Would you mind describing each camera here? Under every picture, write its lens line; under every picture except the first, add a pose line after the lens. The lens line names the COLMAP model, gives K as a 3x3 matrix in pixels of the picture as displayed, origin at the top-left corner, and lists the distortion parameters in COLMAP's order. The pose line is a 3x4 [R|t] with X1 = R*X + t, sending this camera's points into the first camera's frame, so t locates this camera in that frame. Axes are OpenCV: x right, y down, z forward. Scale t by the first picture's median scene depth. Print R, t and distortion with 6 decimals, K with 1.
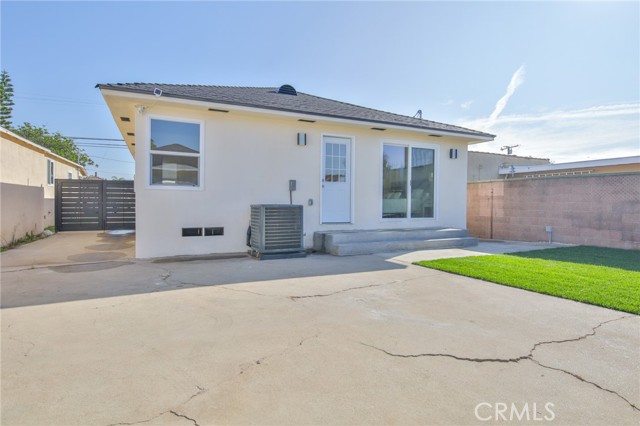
lens RADIAL K [[356.1, 0, 320.9], [0, 356.1, 209.1], [0, 0, 1]] dist [-0.005590, -0.000331]
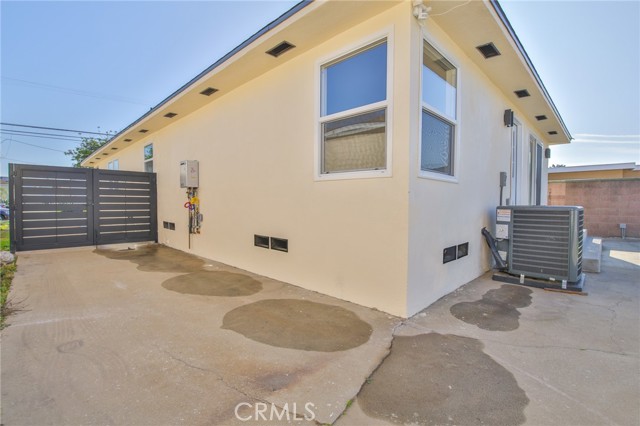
lens RADIAL K [[293.6, 0, 320.6], [0, 293.6, 212.5], [0, 0, 1]] dist [-0.006281, -0.006463]
pose [[0.937755, -0.014551, 0.346992, -0.553349], [0.008140, 0.999768, 0.019927, -0.010870], [-0.347201, -0.015862, 0.937656, 0.474010]]
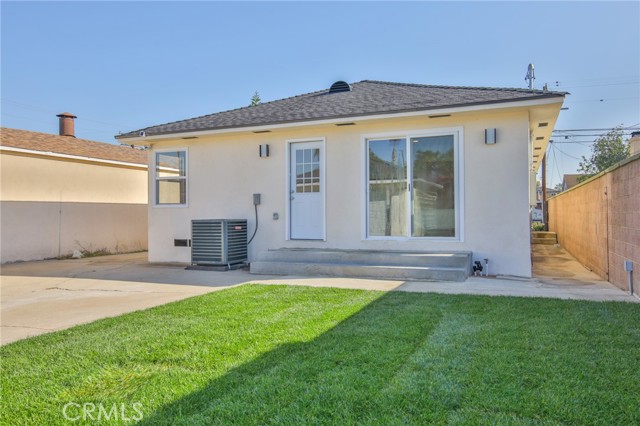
lens RADIAL K [[461.5, 0, 320.8], [0, 461.5, 214.2], [0, 0, 1]] dist [0.010411, 0.001178]
pose [[0.659333, -0.012197, -0.751752, 0.836460], [-0.000762, 0.999857, -0.016891, -0.003628], [0.751851, 0.011710, 0.659229, 0.253357]]
